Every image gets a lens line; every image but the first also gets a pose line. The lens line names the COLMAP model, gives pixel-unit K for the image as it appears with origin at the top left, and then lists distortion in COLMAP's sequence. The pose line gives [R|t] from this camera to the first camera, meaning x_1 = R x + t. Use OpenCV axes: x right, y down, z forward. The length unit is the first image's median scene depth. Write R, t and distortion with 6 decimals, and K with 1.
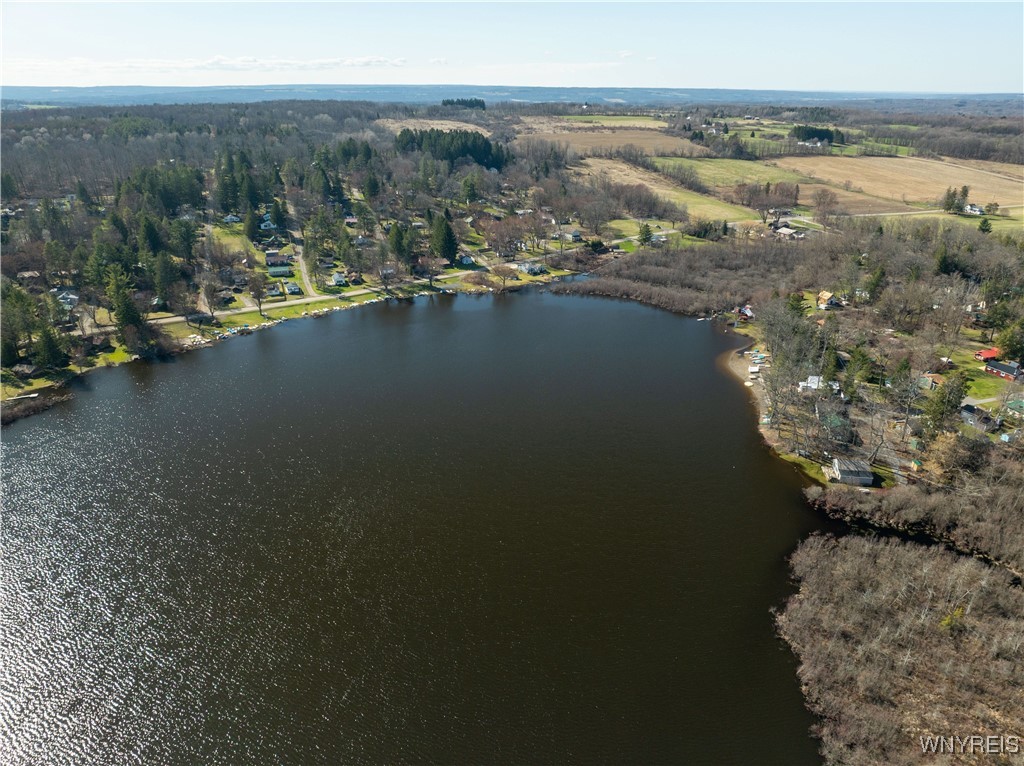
lens RADIAL K [[719.1, 0, 514.2], [0, 719.1, 385.8], [0, 0, 1]] dist [-0.053058, 0.022978]
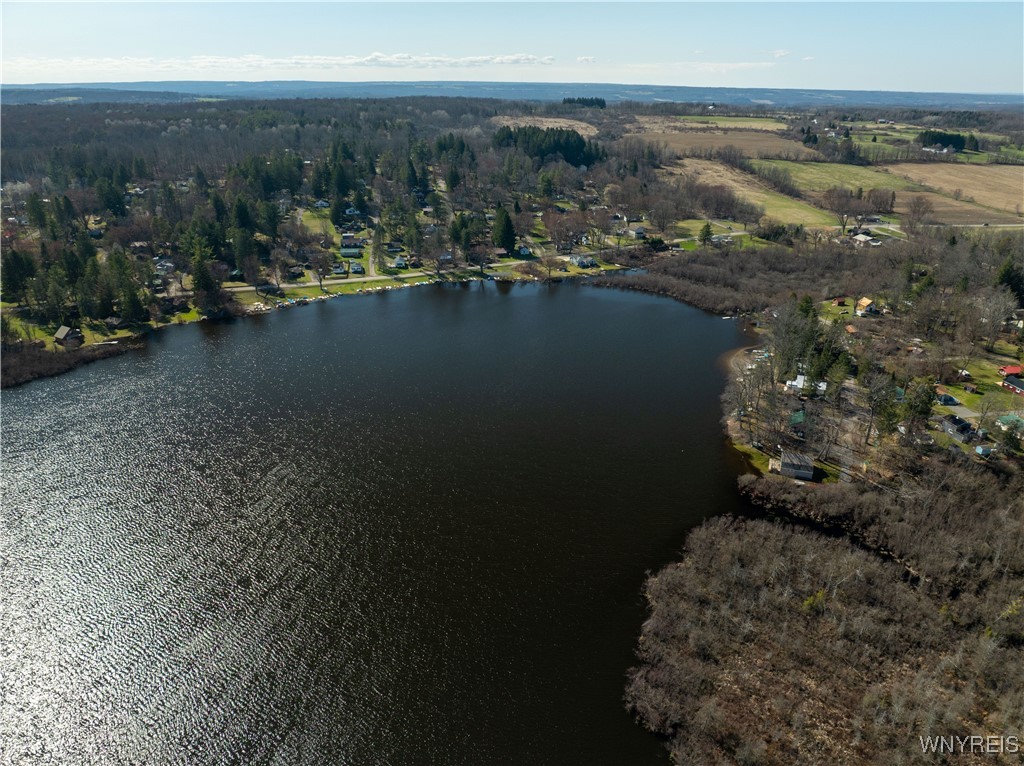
lens RADIAL K [[719.1, 0, 514.2], [0, 719.1, 385.8], [0, 0, 1]] dist [-0.053058, 0.022978]
pose [[0.981763, 0.078204, -0.173281, 0.114664], [-0.077841, 0.996926, 0.008901, 0.013635], [0.173444, 0.004750, 0.984832, -0.036819]]
